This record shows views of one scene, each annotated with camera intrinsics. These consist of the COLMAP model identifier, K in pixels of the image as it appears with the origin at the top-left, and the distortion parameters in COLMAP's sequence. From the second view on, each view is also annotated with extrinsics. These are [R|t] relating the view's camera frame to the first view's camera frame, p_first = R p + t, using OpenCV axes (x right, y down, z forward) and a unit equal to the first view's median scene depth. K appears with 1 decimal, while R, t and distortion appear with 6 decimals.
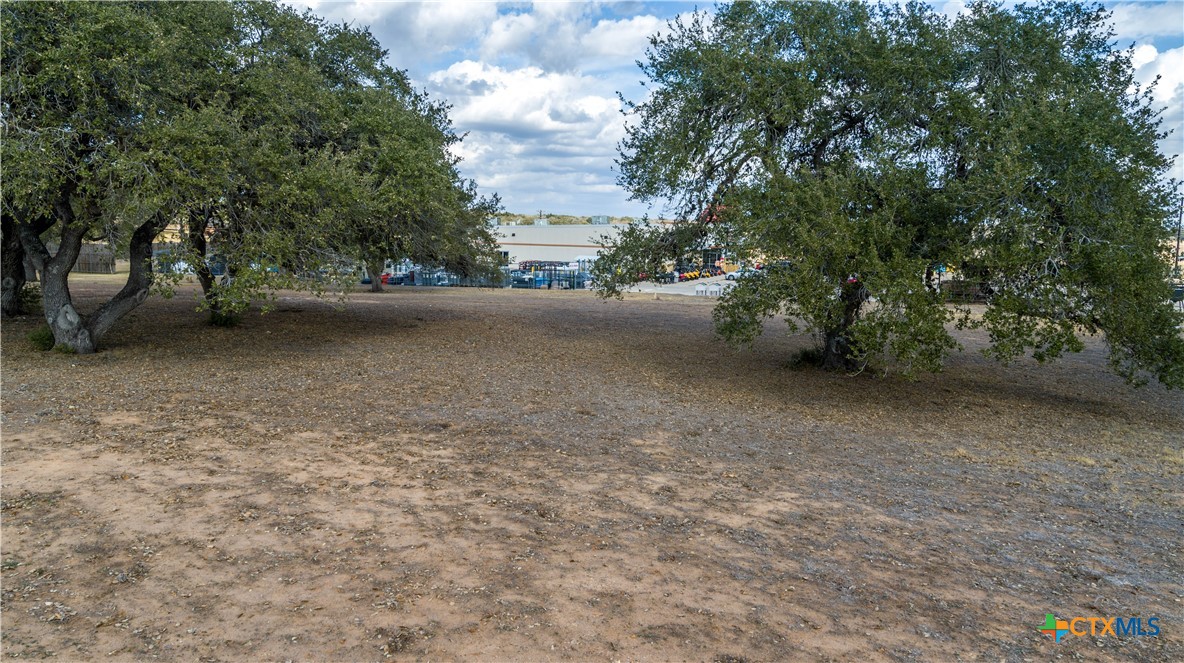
lens RADIAL K [[815.5, 0, 596.1], [0, 815.5, 328.2], [0, 0, 1]] dist [-0.000435, 0.000650]
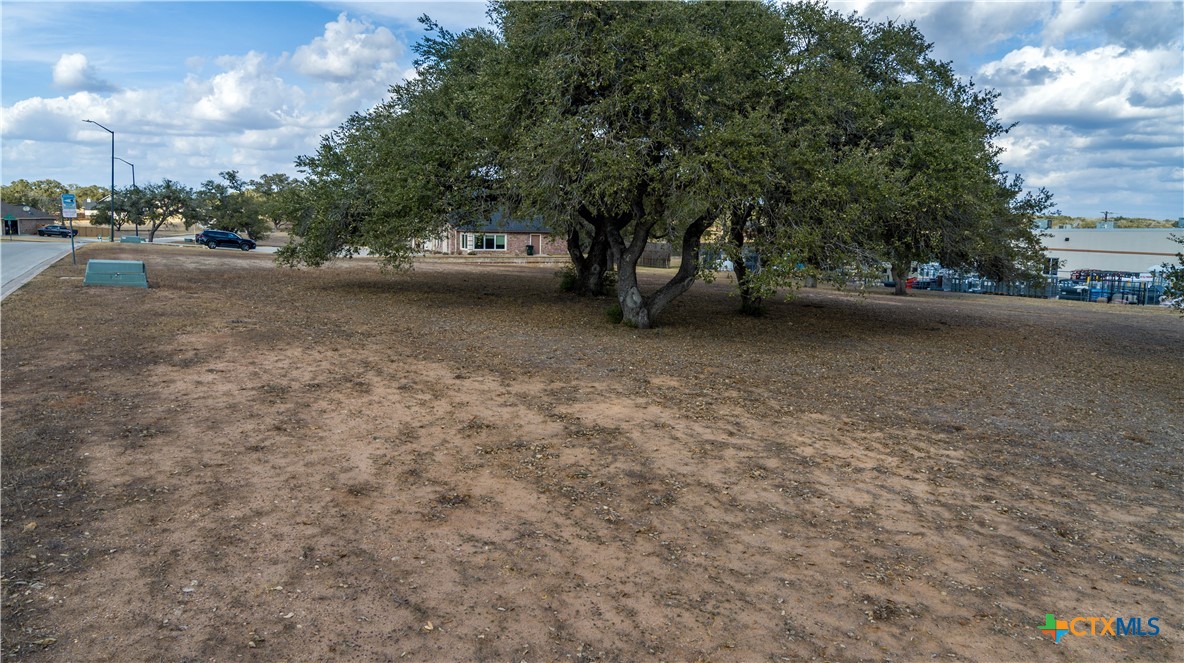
lens RADIAL K [[814.5, 0, 592.7], [0, 814.5, 330.8], [0, 0, 1]] dist [0.000486, -0.003643]
pose [[0.809868, 0.077816, -0.581428, 0.011490], [-0.079247, 0.996590, 0.022996, 0.016409], [0.581235, 0.027453, 0.813273, -0.020854]]
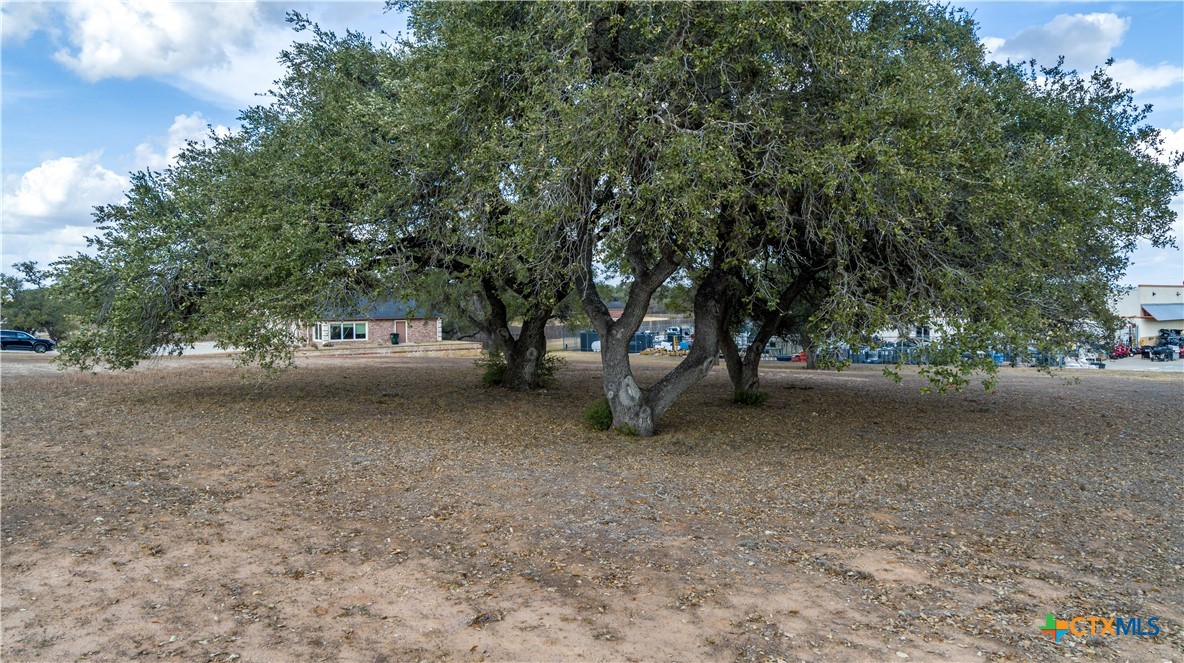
lens RADIAL K [[796.8, 0, 590.0], [0, 796.8, 328.4], [0, 0, 1]] dist [-0.004238, -0.001954]
pose [[0.906732, -0.018685, -0.421293, -0.439958], [-0.023503, 0.995226, -0.094724, 0.000824], [0.421052, 0.095791, 0.901964, 0.317646]]
